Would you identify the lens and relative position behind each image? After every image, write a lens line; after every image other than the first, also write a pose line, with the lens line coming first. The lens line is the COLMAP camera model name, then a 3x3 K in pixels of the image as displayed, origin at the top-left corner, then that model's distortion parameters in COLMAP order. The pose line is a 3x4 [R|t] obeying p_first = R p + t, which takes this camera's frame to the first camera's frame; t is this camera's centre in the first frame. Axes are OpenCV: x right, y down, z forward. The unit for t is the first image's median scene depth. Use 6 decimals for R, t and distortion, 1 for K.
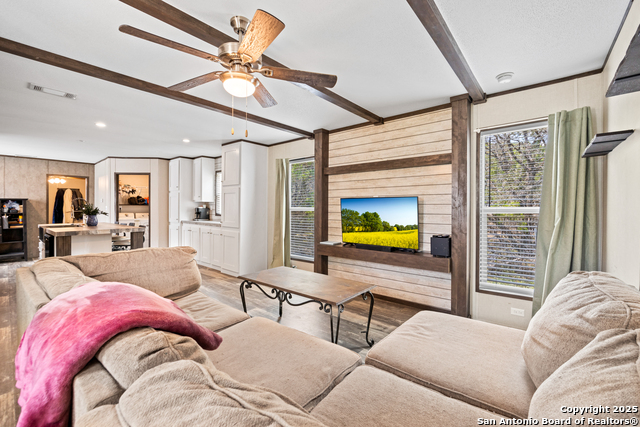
lens RADIAL K [[268.1, 0, 320.8], [0, 268.1, 211.7], [0, 0, 1]] dist [-0.010698, 0.000037]
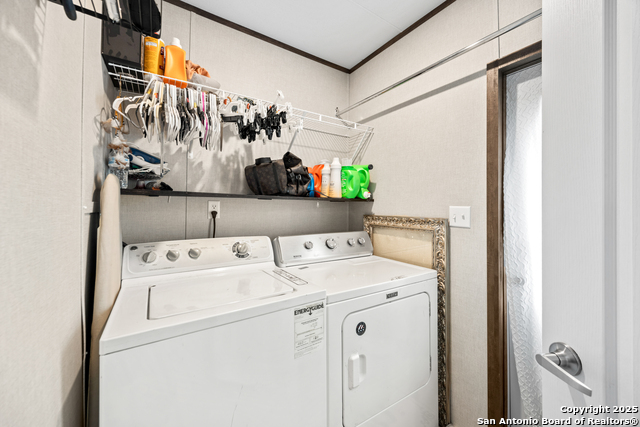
lens RADIAL K [[244.8, 0, 322.2], [0, 244.8, 209.1], [0, 0, 1]] dist [0.001485, 0.000199]
pose [[0.958481, -0.001179, -0.285153, -0.762650], [-0.001843, 0.999945, -0.010329, -0.017315], [0.285149, 0.010426, 0.958426, 1.039017]]
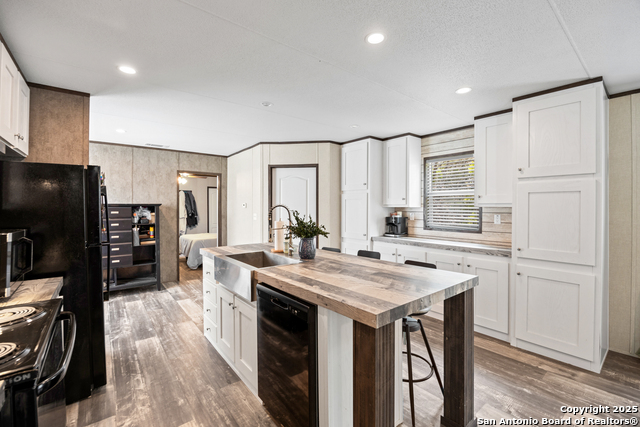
lens RADIAL K [[285.1, 0, 333.3], [0, 285.1, 213.5], [0, 0, 1]] dist [-0.004829, -0.000559]
pose [[0.981576, 0.000609, -0.191073, -0.472241], [-0.000461, 1.000000, 0.000822, -0.022380], [0.191074, -0.000718, 0.981575, 0.310751]]
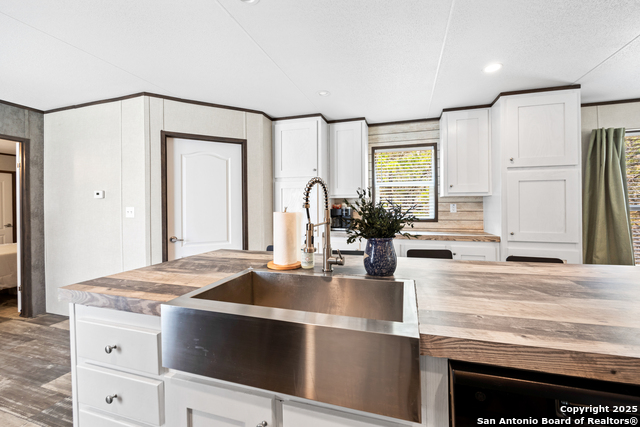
lens RADIAL K [[244.8, 0, 322.2], [0, 244.8, 209.1], [0, 0, 1]] dist [0.001485, 0.000199]
pose [[0.916834, -0.010423, 0.399133, -0.707822], [0.014724, 0.999862, -0.007711, -0.009969], [-0.398997, 0.012947, 0.916861, 0.535192]]
